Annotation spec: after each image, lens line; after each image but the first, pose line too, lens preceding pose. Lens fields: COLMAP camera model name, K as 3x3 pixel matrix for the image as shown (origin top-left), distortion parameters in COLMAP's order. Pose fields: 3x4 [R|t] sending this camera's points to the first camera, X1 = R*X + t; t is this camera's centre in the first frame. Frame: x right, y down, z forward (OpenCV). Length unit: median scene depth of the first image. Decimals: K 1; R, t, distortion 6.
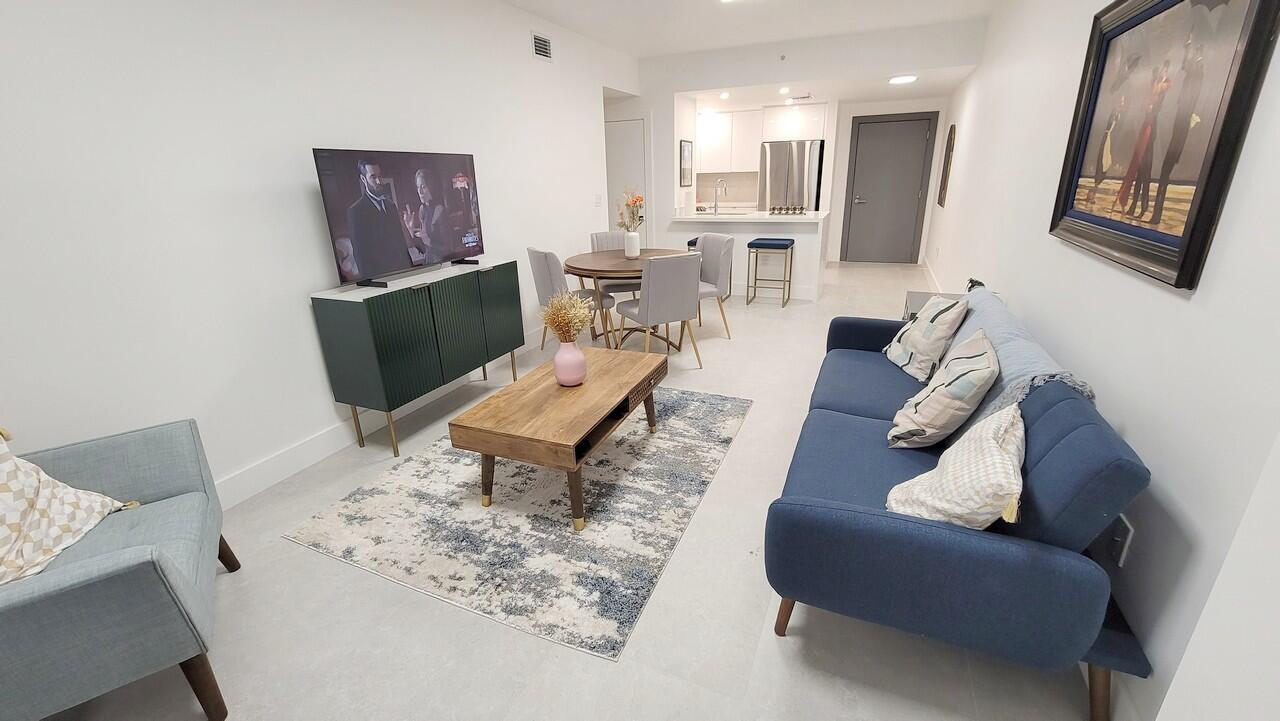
lens RADIAL K [[525.7, 0, 635.6], [0, 525.7, 354.6], [0, 0, 1]] dist [-0.001661, -0.000704]
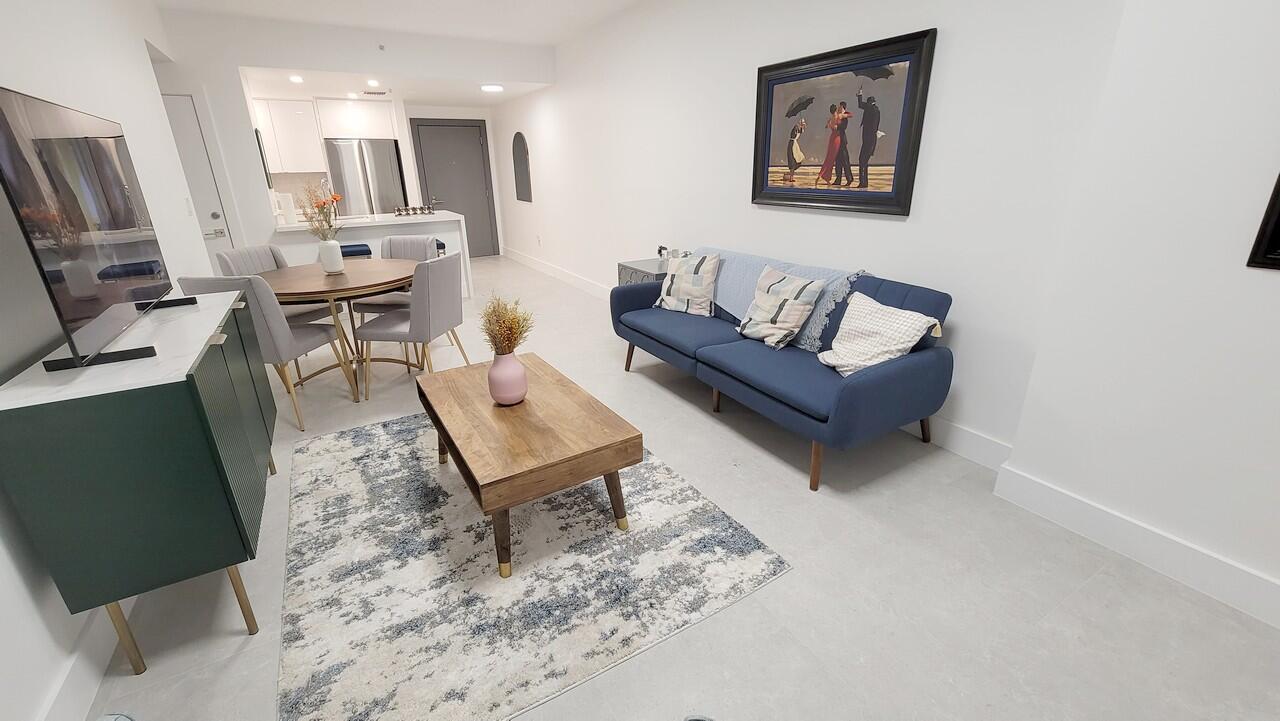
lens RADIAL K [[522.3, 0, 639.9], [0, 522.3, 353.5], [0, 0, 1]] dist [-0.009375, 0.006177]
pose [[0.582089, -0.256846, 0.771494, -0.687303], [0.266924, 0.956580, 0.117072, -0.067827], [-0.768065, 0.137784, 0.625373, 0.320142]]
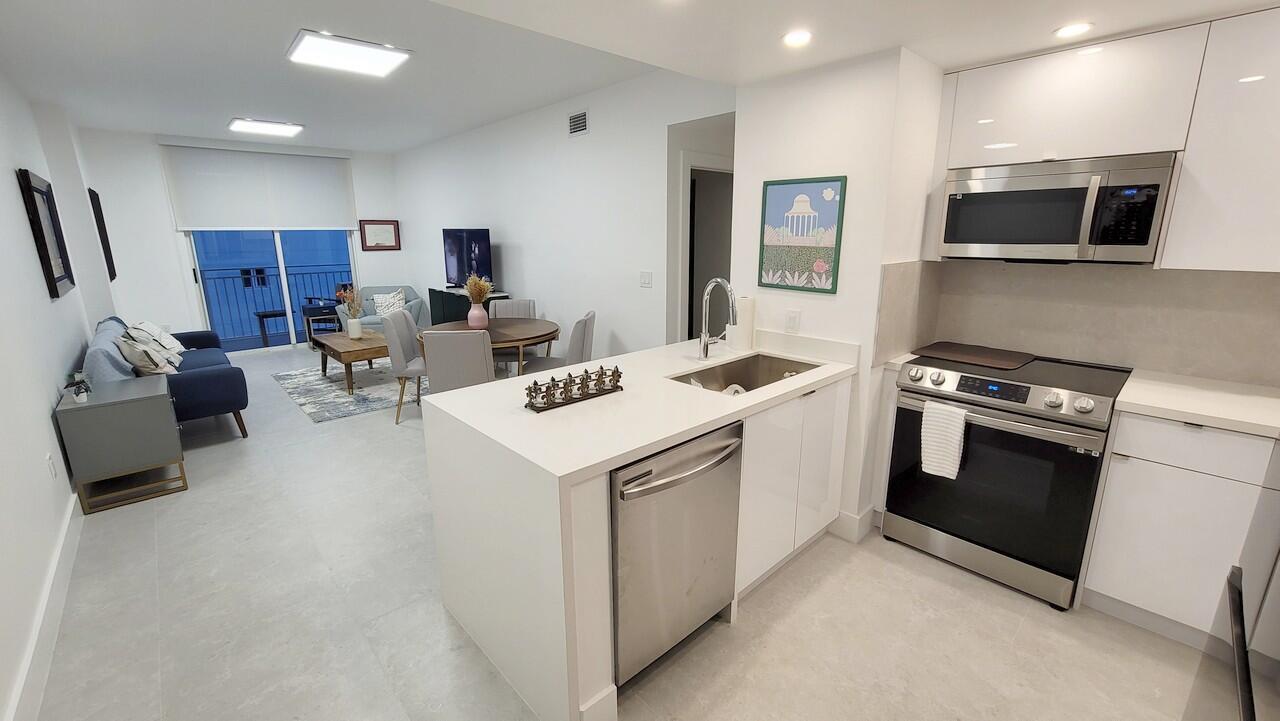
lens RADIAL K [[522.3, 0, 639.9], [0, 522.3, 353.5], [0, 0, 1]] dist [-0.009375, 0.006177]
pose [[-0.401170, 0.243213, -0.883125, 1.417110], [-0.280697, 0.885084, 0.371263, -1.087677], [0.871936, 0.396830, -0.286800, 2.858575]]
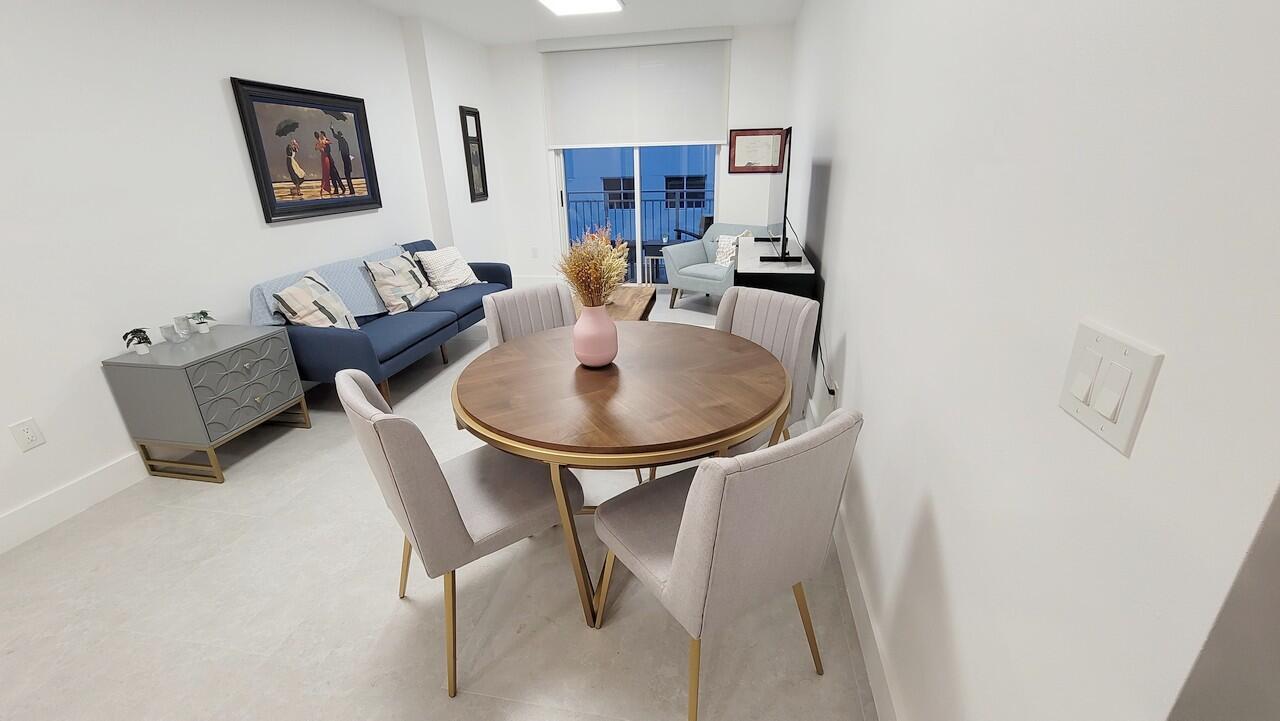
lens RADIAL K [[522.3, 0, 639.9], [0, 522.3, 353.5], [0, 0, 1]] dist [-0.009375, 0.006177]
pose [[-0.970373, 0.130895, -0.203083, 0.121659], [-0.027908, 0.774186, 0.632342, -0.842987], [0.239995, 0.619275, -0.747597, 2.411738]]
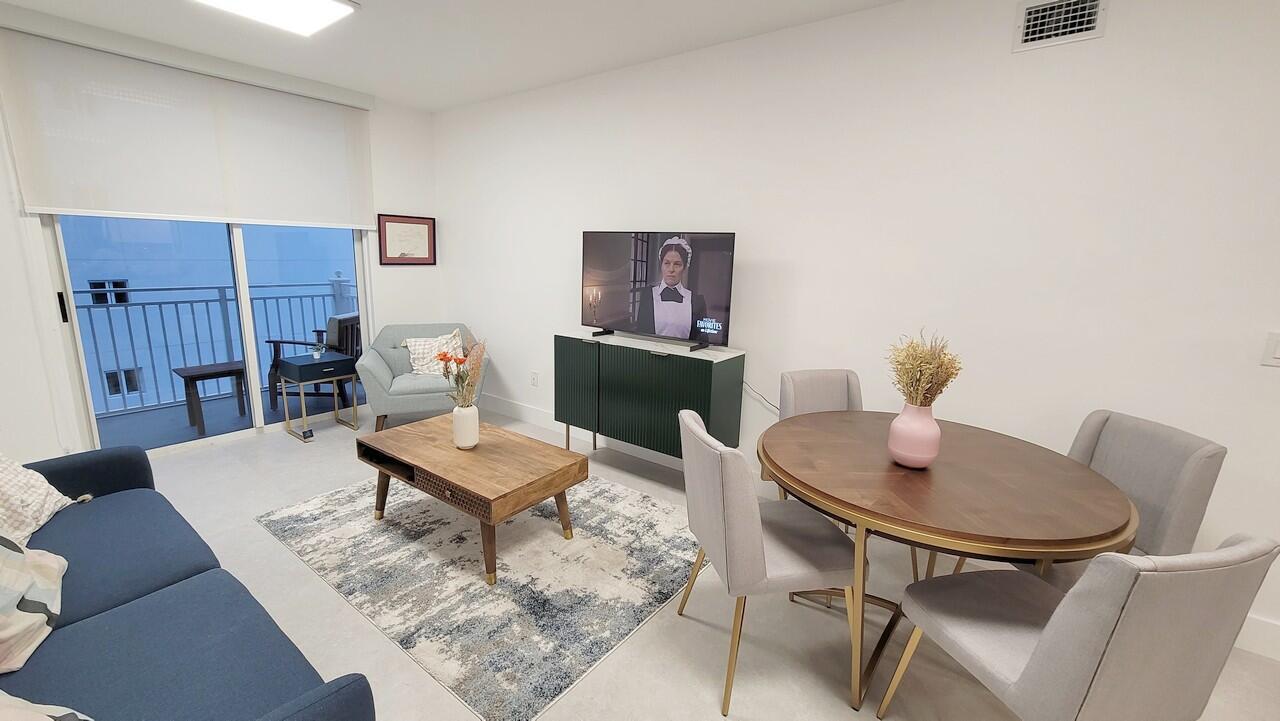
lens RADIAL K [[522.3, 0, 639.9], [0, 522.3, 353.5], [0, 0, 1]] dist [-0.009375, 0.006177]
pose [[-0.234796, 0.211006, -0.948866, 0.804684], [-0.333793, 0.899295, 0.282579, -0.557908], [0.912937, 0.383073, -0.140719, 1.497445]]
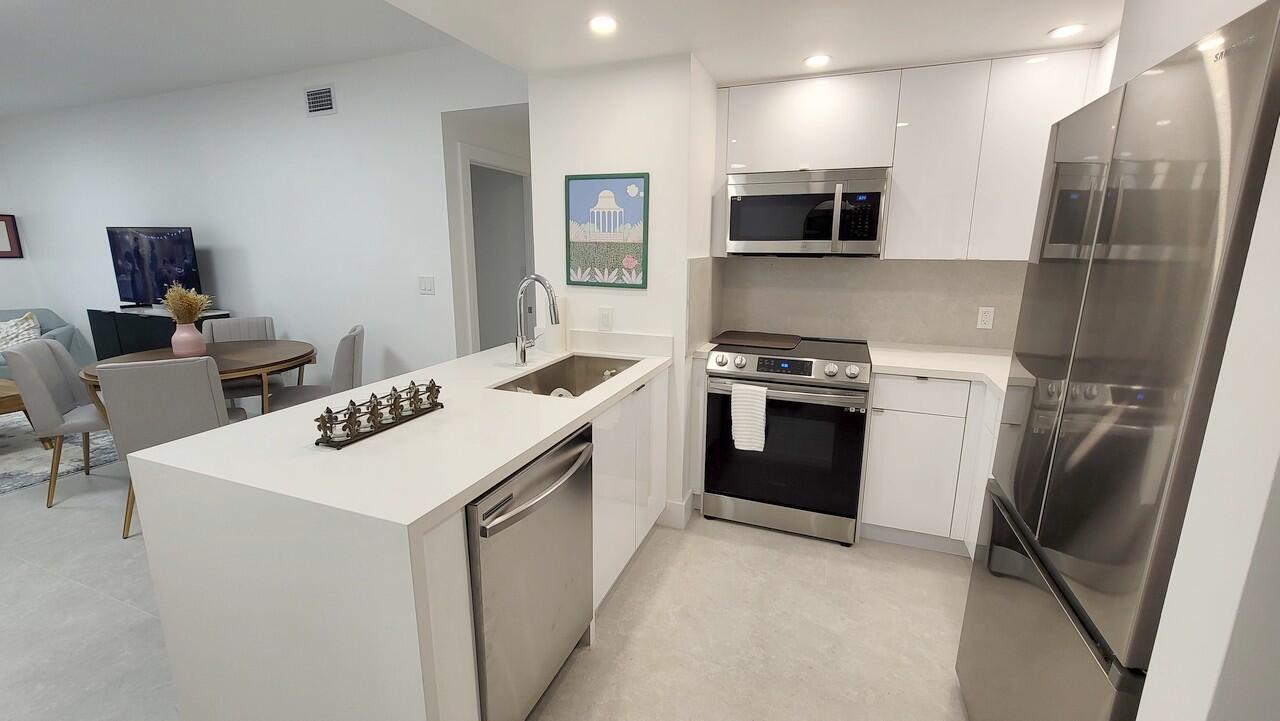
lens RADIAL K [[522.3, 0, 639.9], [0, 522.3, 353.5], [0, 0, 1]] dist [-0.009375, 0.006177]
pose [[0.034507, 0.239127, -0.970375, 1.370144], [-0.330043, 0.919207, 0.214781, -1.018873], [0.943335, 0.312854, 0.110642, 2.765077]]
